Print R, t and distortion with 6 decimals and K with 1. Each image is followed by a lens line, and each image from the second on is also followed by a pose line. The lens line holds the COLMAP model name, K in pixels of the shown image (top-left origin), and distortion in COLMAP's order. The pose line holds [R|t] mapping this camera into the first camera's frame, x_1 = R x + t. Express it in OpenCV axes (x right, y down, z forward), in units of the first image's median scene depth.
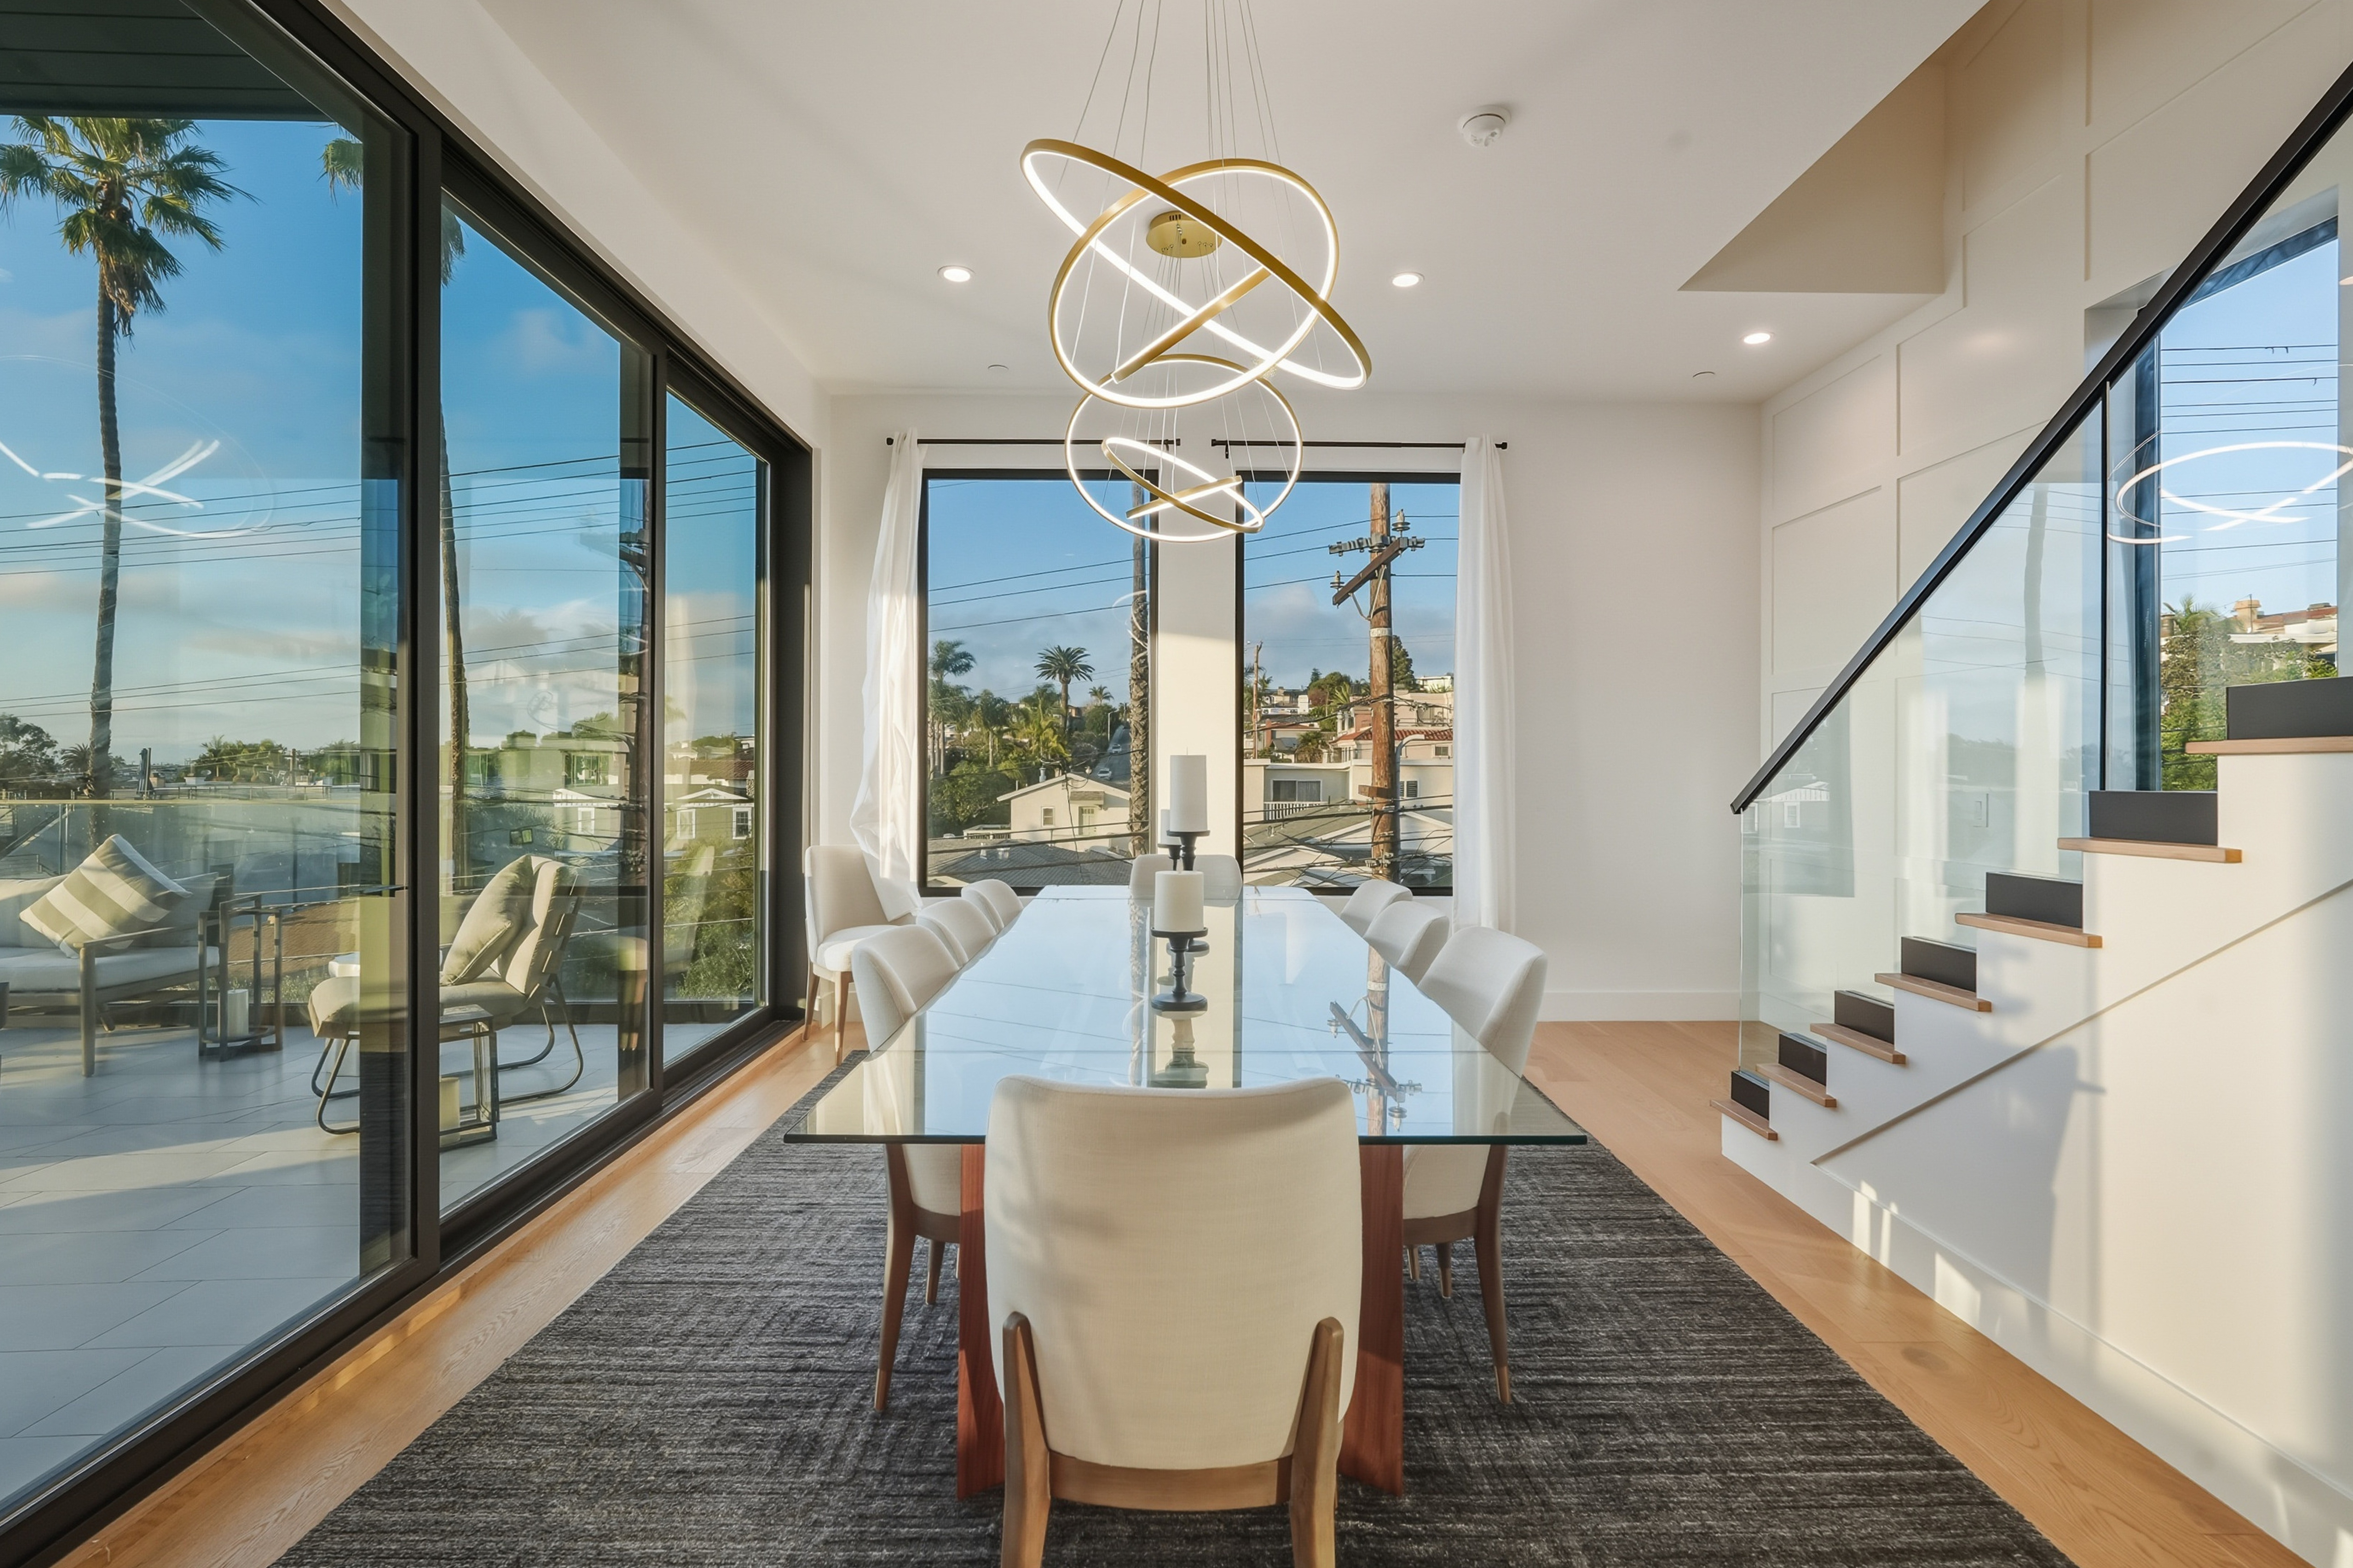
lens RADIAL K [[1071.2, 0, 1181.0], [0, 1071.2, 769.3], [0, 0, 1]] dist [0.001586, 0.000382]
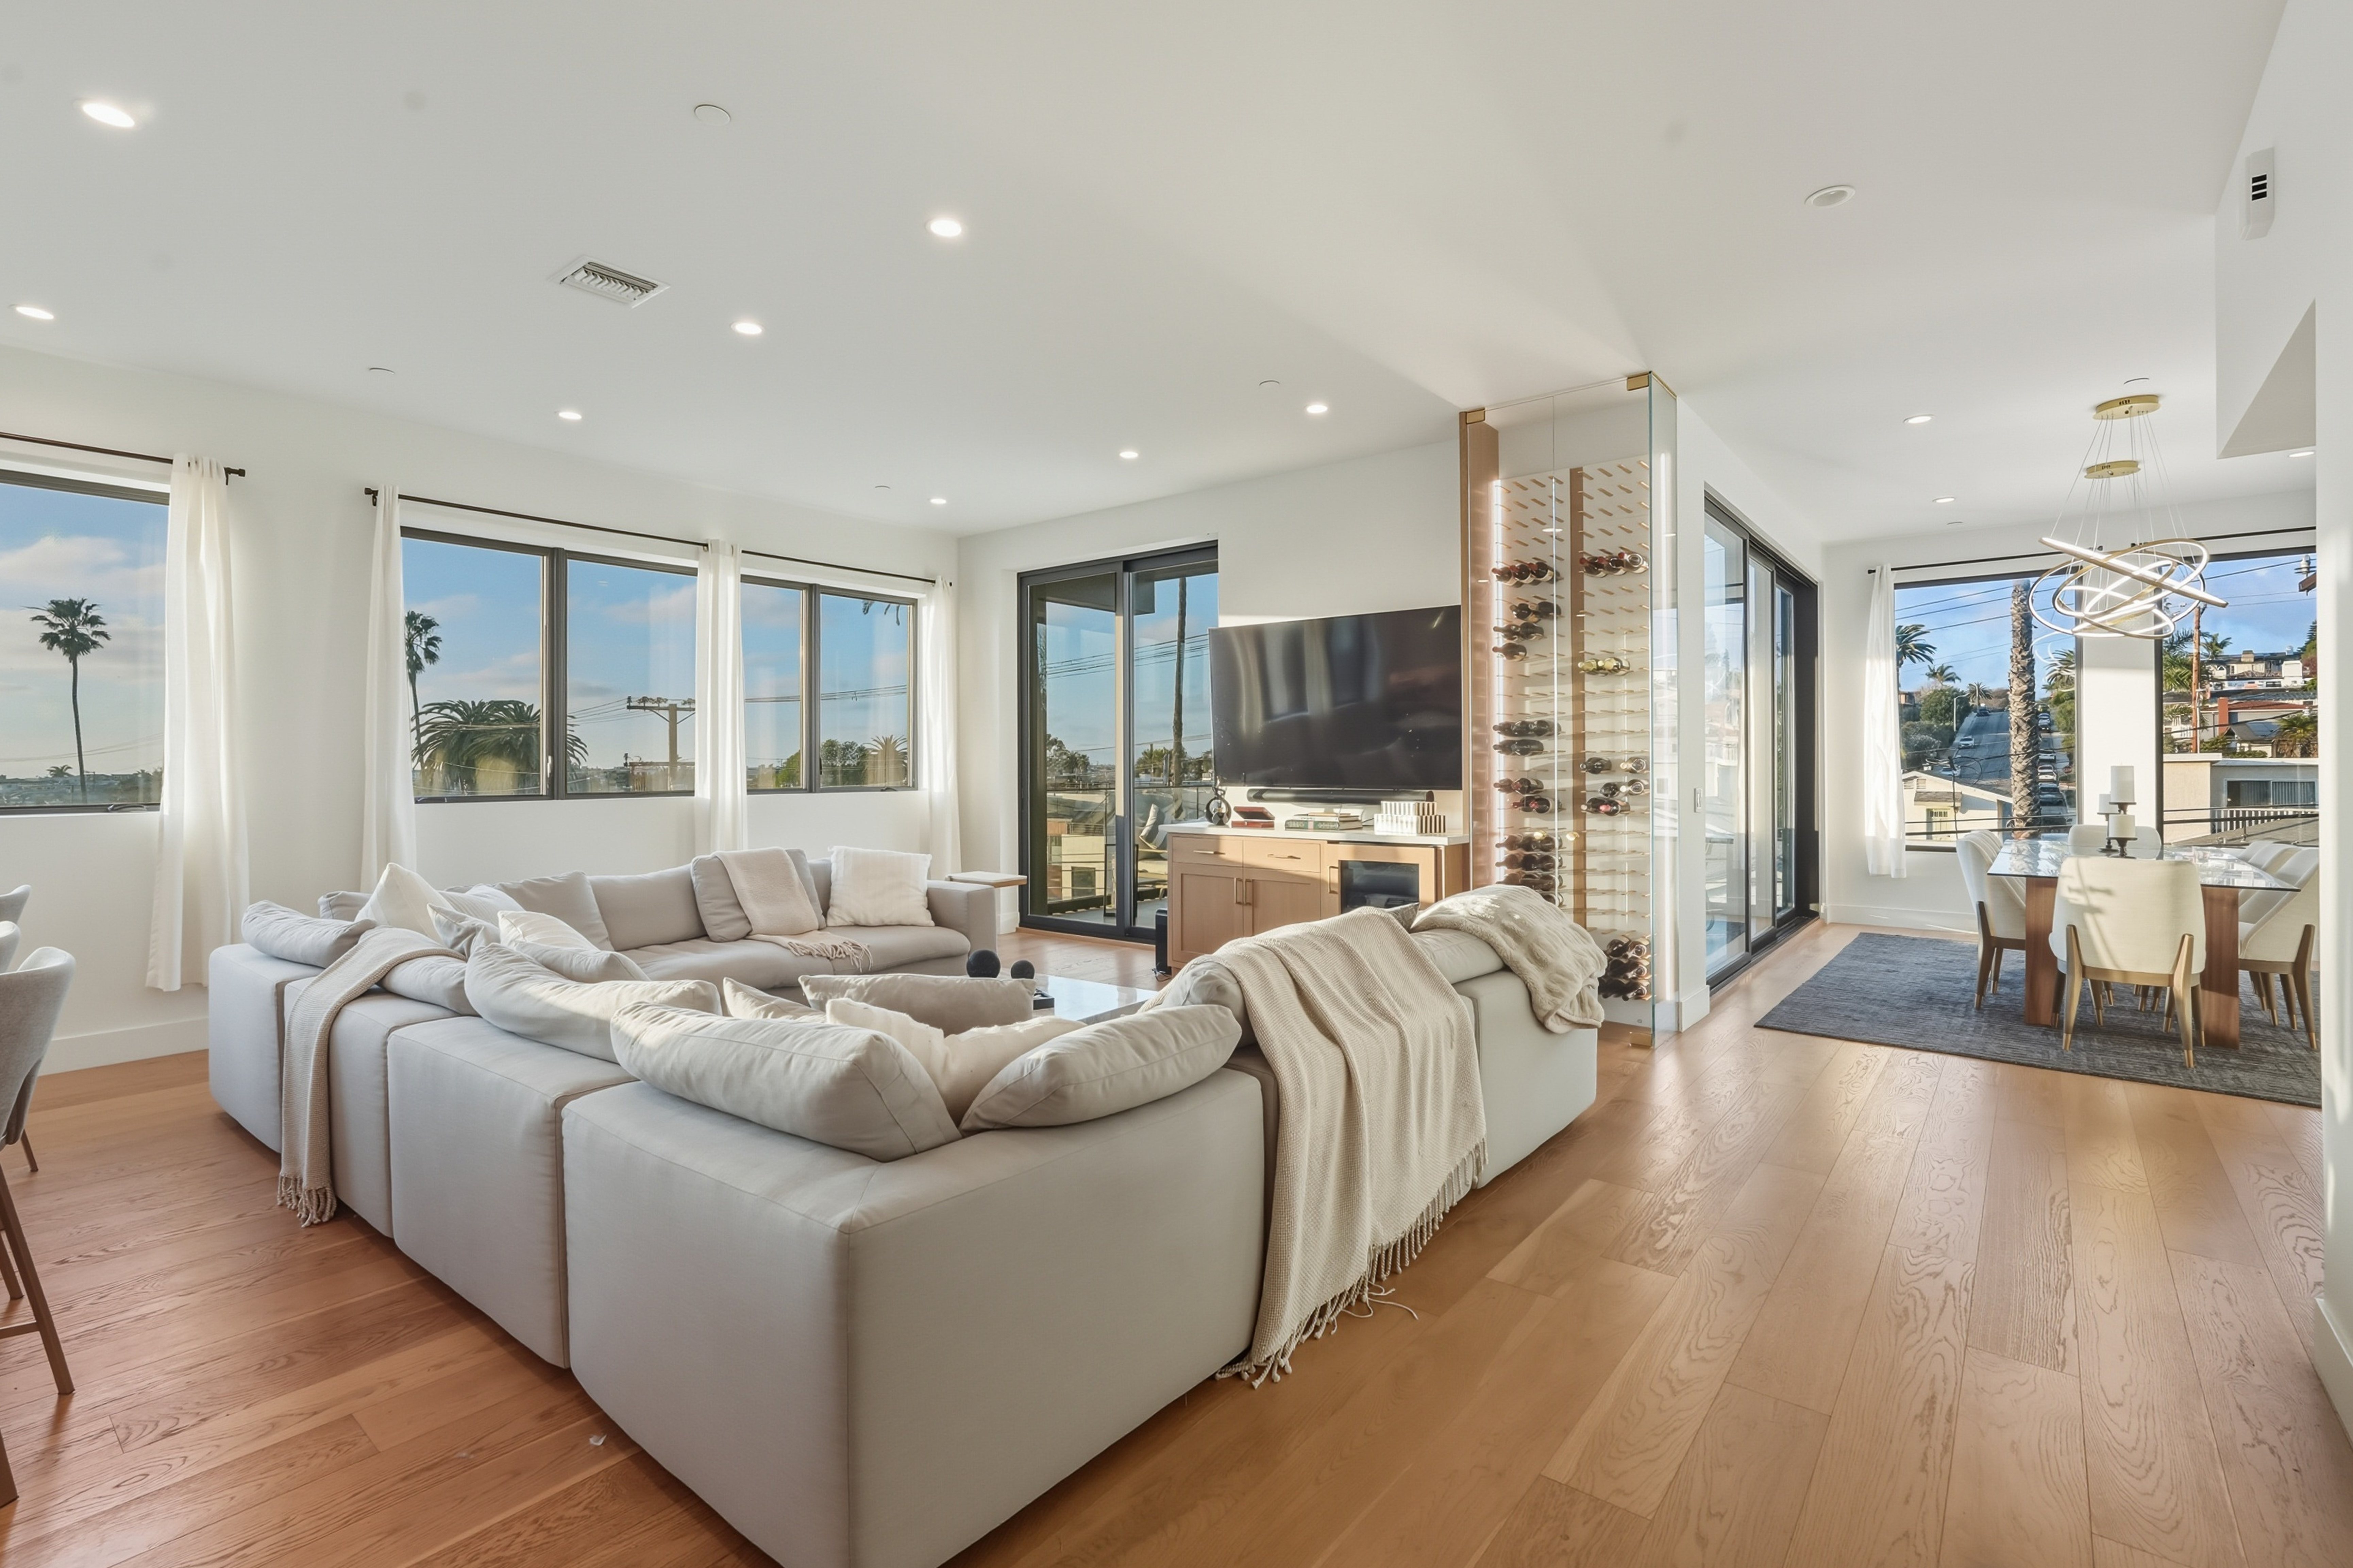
lens RADIAL K [[1071.1, 0, 1181.0], [0, 1071.1, 769.3], [0, 0, 1]] dist [0.001586, 0.000382]
pose [[0.771088, -0.001135, -0.636728, -0.004600], [0.002548, 0.999996, 0.001302, -0.000944], [0.636724, -0.002627, 0.771087, -0.104210]]
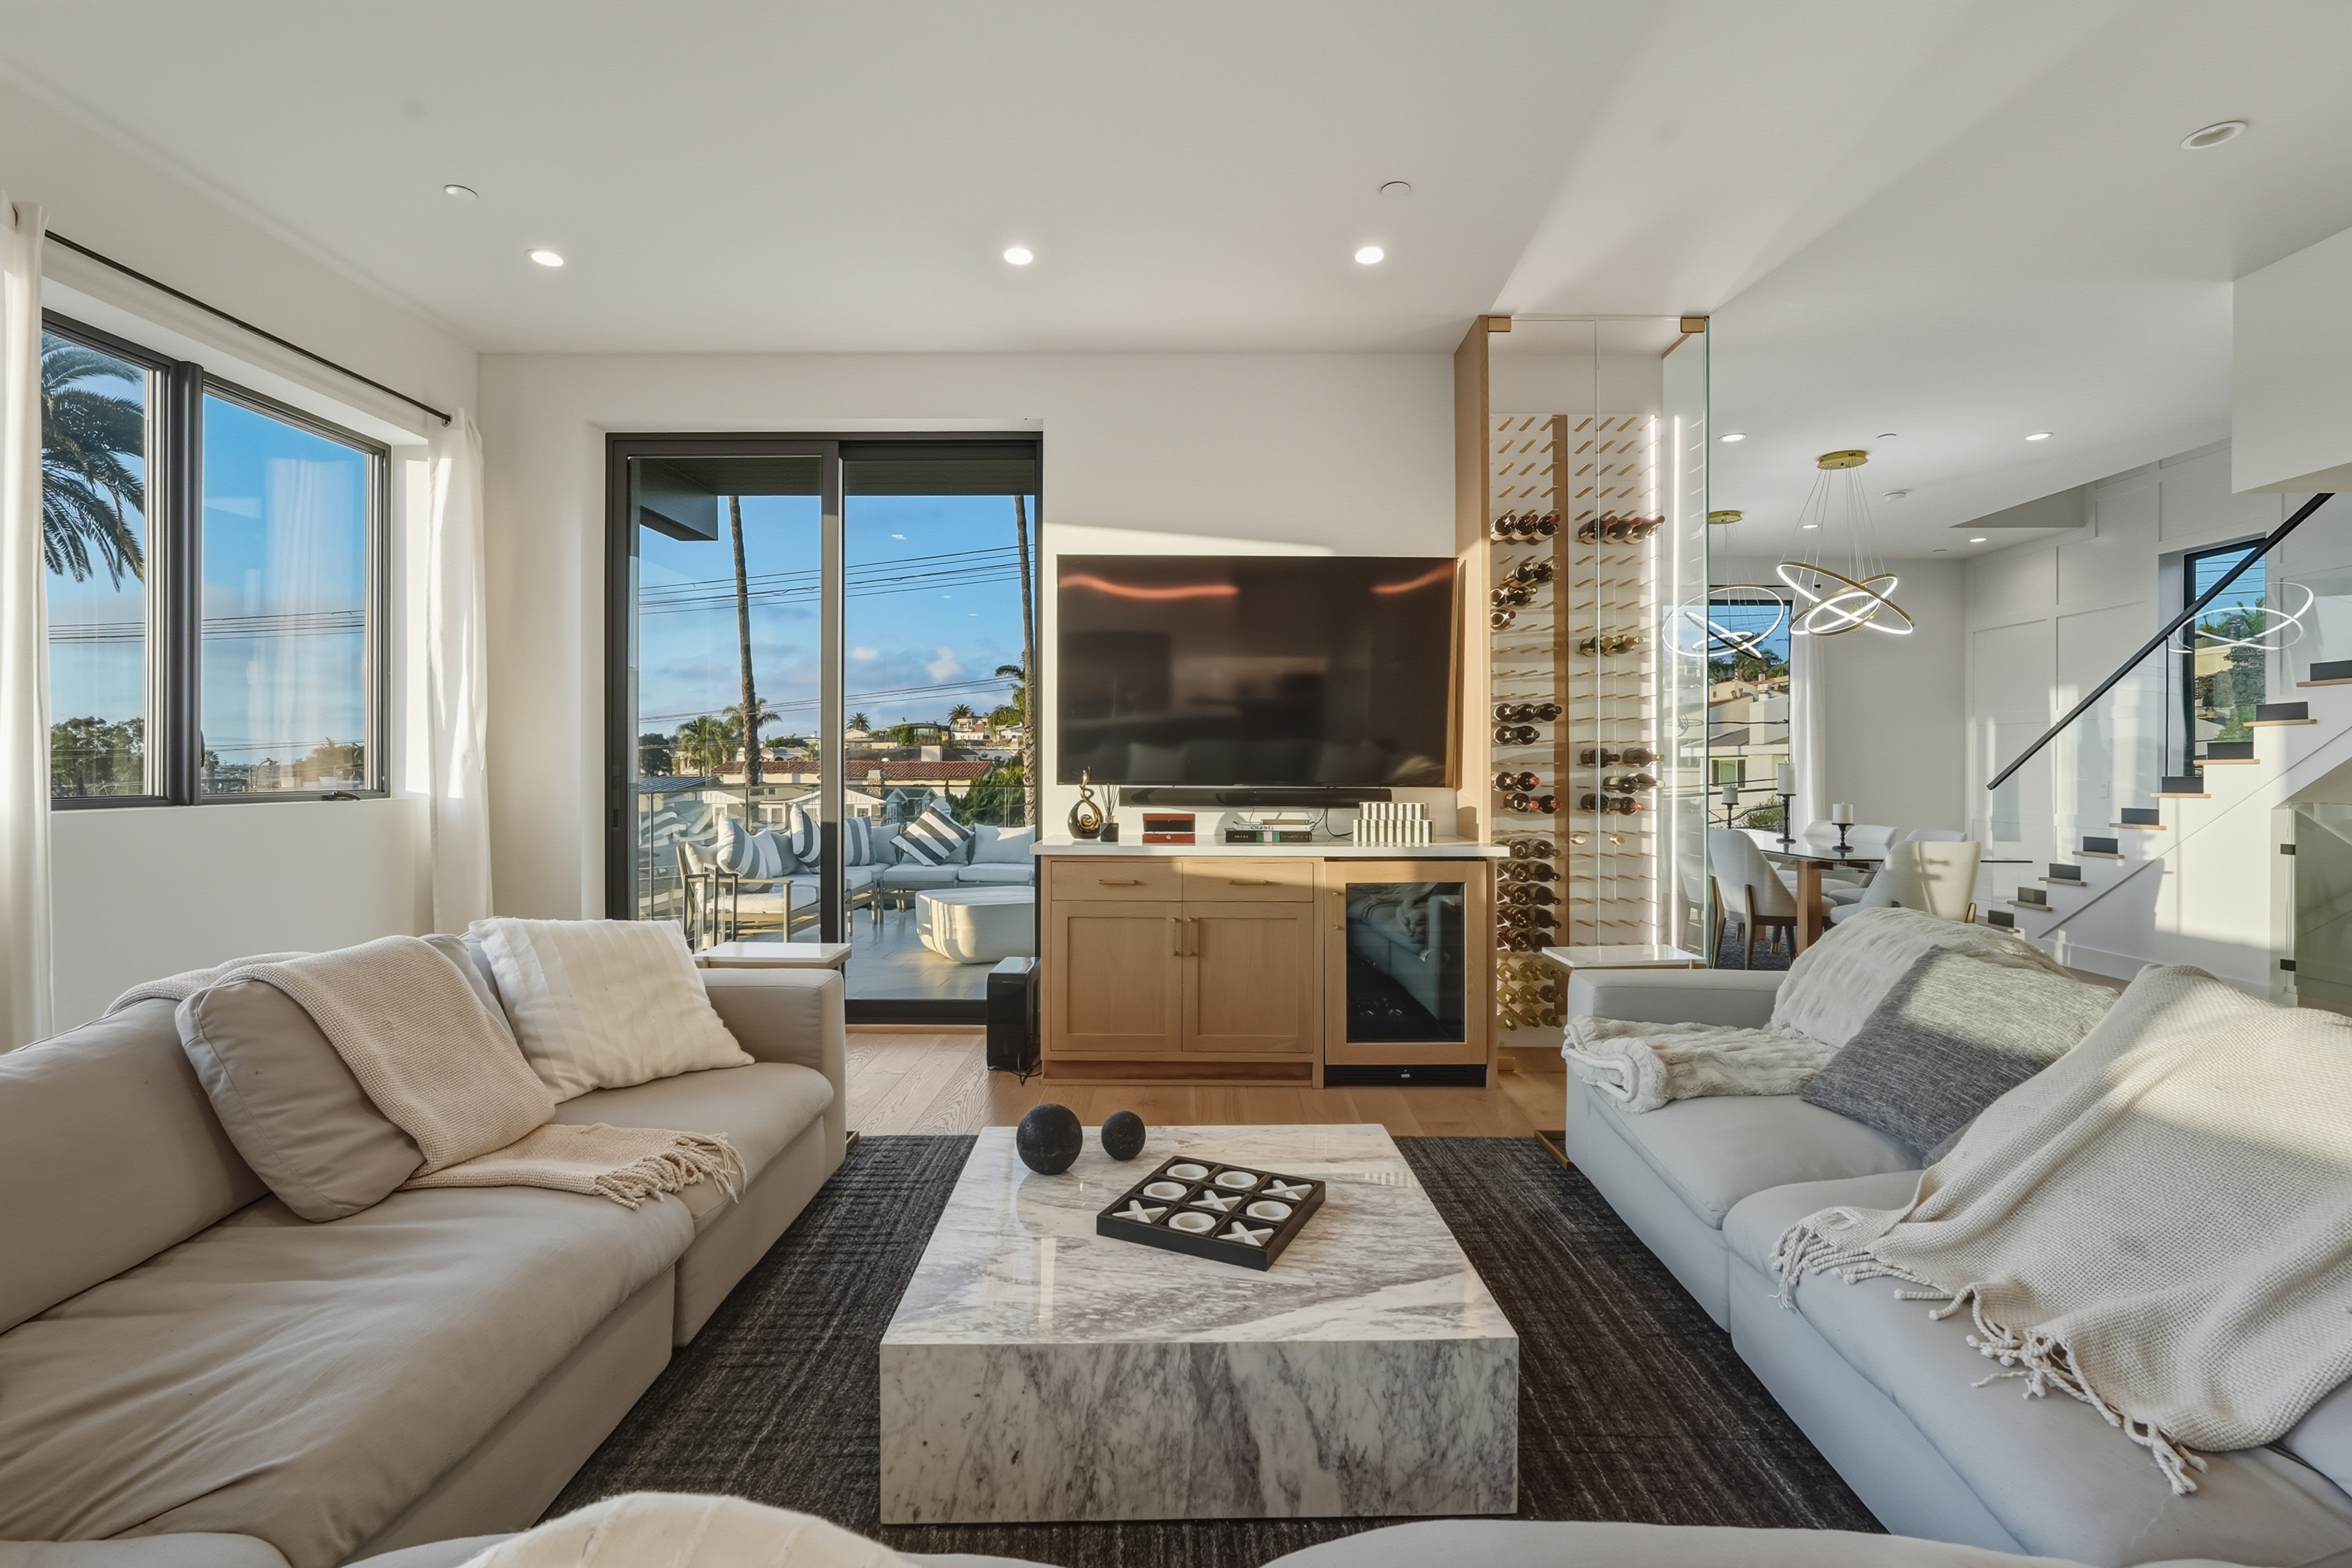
lens RADIAL K [[1059.6, 0, 1167.0], [0, 1059.6, 765.6], [0, 0, 1]] dist [0.000960, 0.000351]
pose [[0.999146, 0.003456, -0.041173, -0.077279], [-0.003347, 0.999991, 0.002732, -0.000446], [0.041182, -0.002592, 0.999148, -0.088465]]
